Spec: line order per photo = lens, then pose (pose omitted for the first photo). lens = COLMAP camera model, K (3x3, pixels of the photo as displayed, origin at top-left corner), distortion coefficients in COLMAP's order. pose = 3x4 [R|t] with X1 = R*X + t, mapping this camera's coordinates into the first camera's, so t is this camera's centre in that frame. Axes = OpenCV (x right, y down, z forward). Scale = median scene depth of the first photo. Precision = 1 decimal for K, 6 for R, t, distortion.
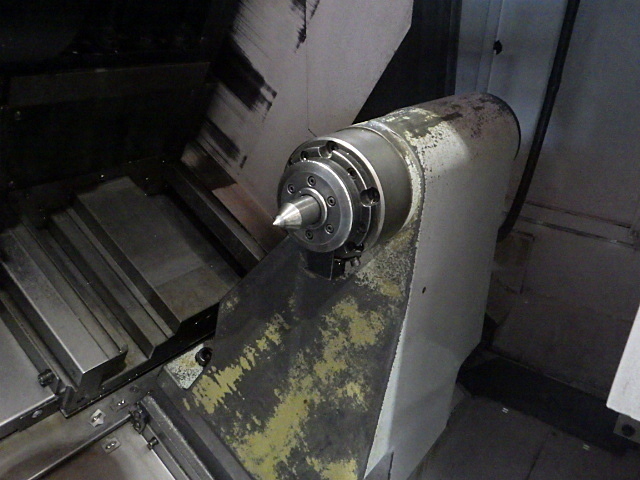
lens RADIAL K [[526.4, 0, 319.1], [0, 526.4, 242.9], [0, 0, 1]] dist [-0.006230, -0.005513]
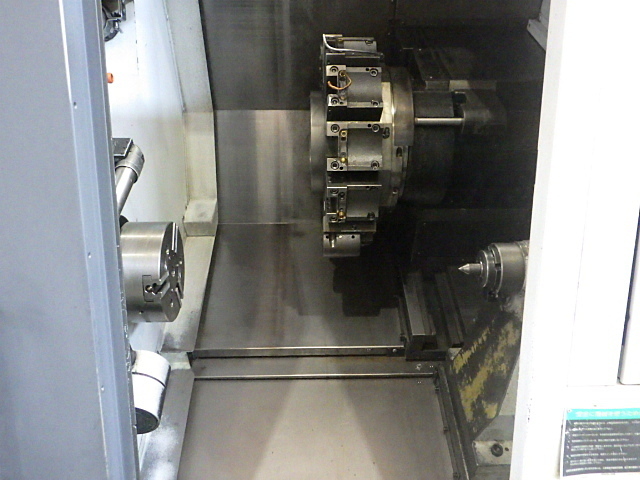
lens RADIAL K [[526.4, 0, 319.1], [0, 526.4, 242.9], [0, 0, 1]] dist [-0.006230, -0.005513]
pose [[0.615753, 0.125192, -0.777930, 0.796433], [-0.301258, 0.949691, -0.085620, 0.146242], [0.728074, 0.287078, 0.622490, -0.642880]]
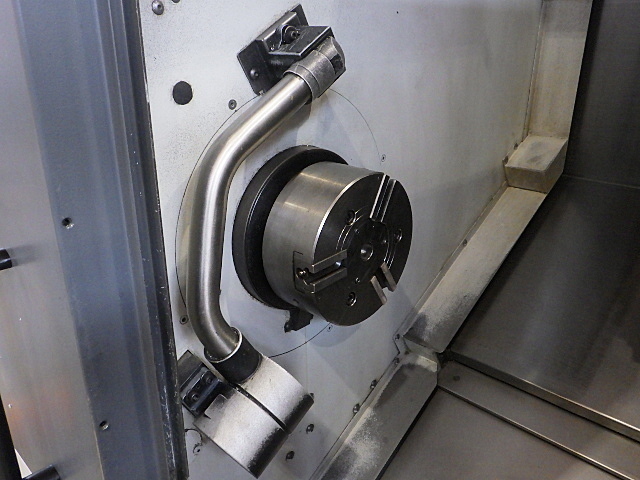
lens RADIAL K [[526.4, 0, 319.1], [0, 526.4, 242.9], [0, 0, 1]] dist [-0.006230, -0.005513]
pose [[-0.132070, 0.316499, -0.939354, 0.335465], [-0.417757, 0.841611, 0.342302, -0.060699], [0.898908, 0.437630, 0.021068, -0.145929]]
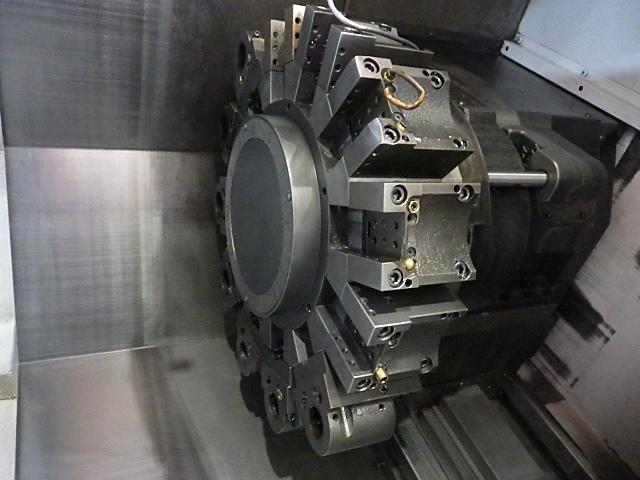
lens RADIAL K [[526.4, 0, 319.1], [0, 526.4, 242.9], [0, 0, 1]] dist [-0.006230, -0.005513]
pose [[0.893797, 0.025308, -0.447758, -0.161830], [-0.161945, 0.949253, -0.269616, -0.052653], [0.418212, 0.313494, 0.852538, -0.356483]]
